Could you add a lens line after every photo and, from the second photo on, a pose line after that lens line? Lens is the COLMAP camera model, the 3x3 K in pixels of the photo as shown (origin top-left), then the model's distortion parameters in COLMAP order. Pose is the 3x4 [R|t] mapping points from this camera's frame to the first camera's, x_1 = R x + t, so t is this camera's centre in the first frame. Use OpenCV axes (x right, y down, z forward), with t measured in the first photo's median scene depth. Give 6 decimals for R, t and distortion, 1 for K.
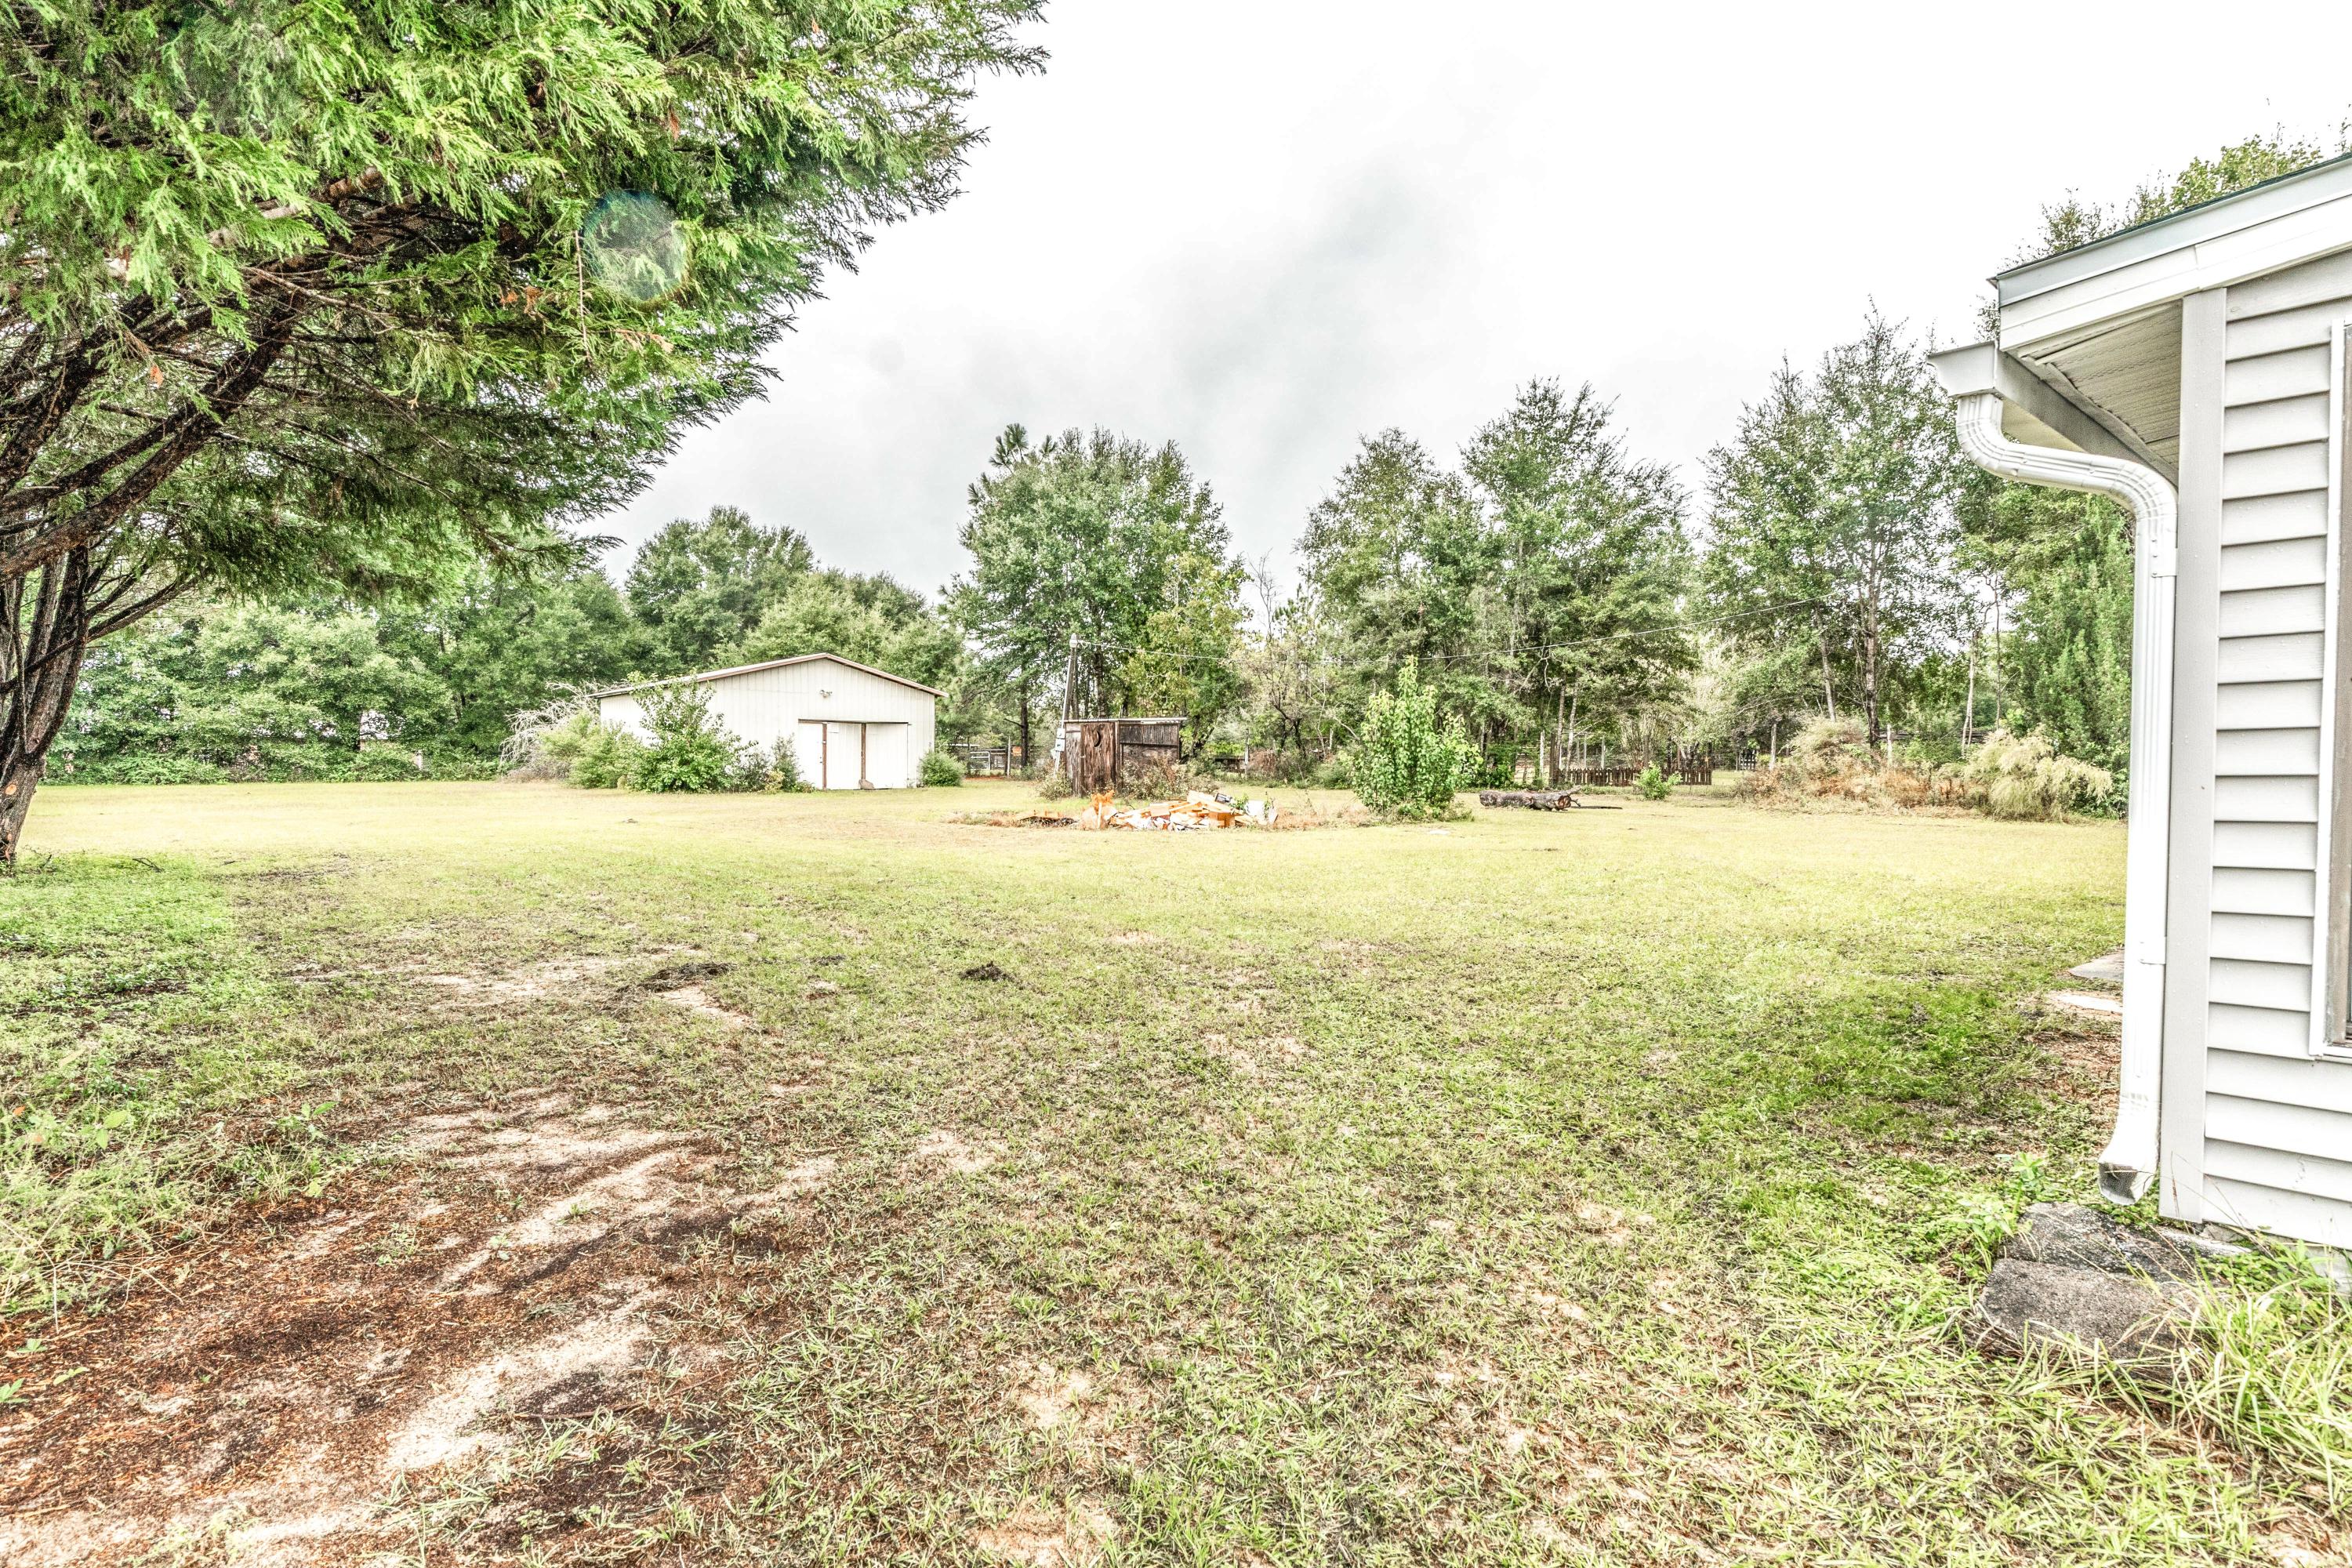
lens RADIAL K [[1219.8, 0, 1161.8], [0, 1219.8, 821.0], [0, 0, 1]] dist [0.014731, 0.001087]
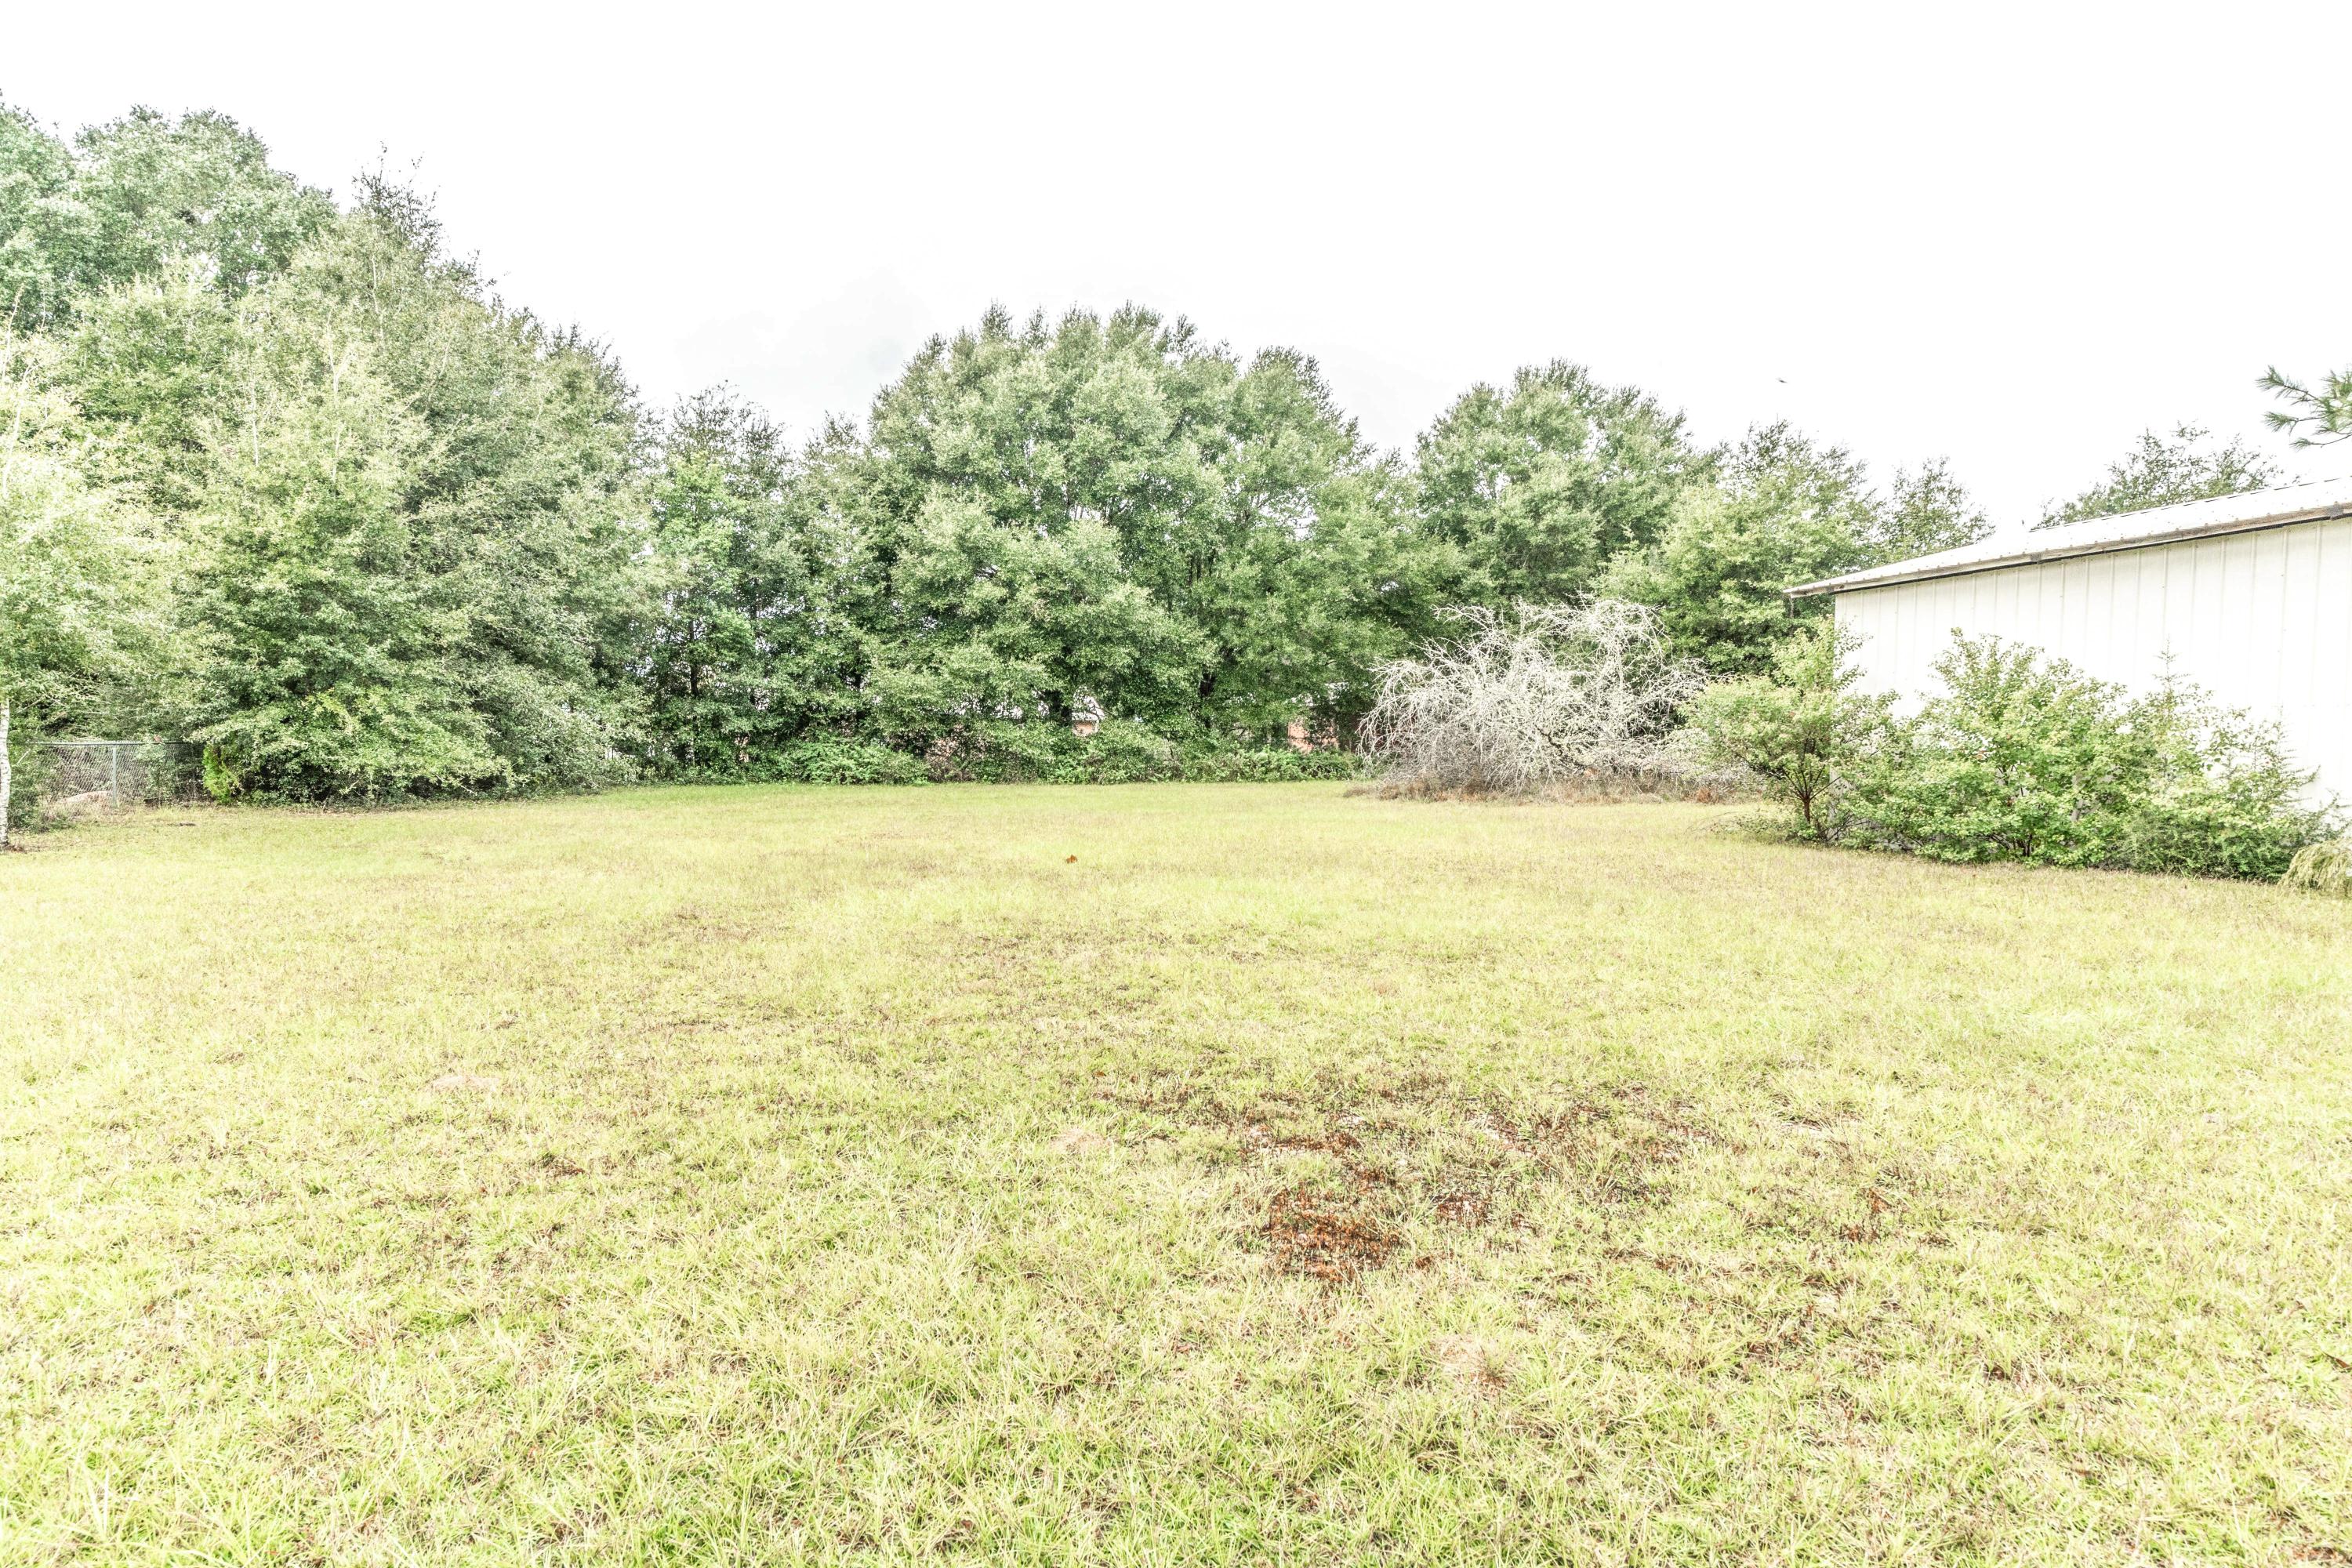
lens RADIAL K [[1219.8, 0, 1161.8], [0, 1219.8, 821.0], [0, 0, 1]] dist [0.014731, 0.001087]
pose [[0.918187, 0.027934, -0.395162, -0.378429], [-0.026877, 0.999605, 0.008210, -0.018796], [0.395235, 0.003082, 0.918575, 0.442056]]
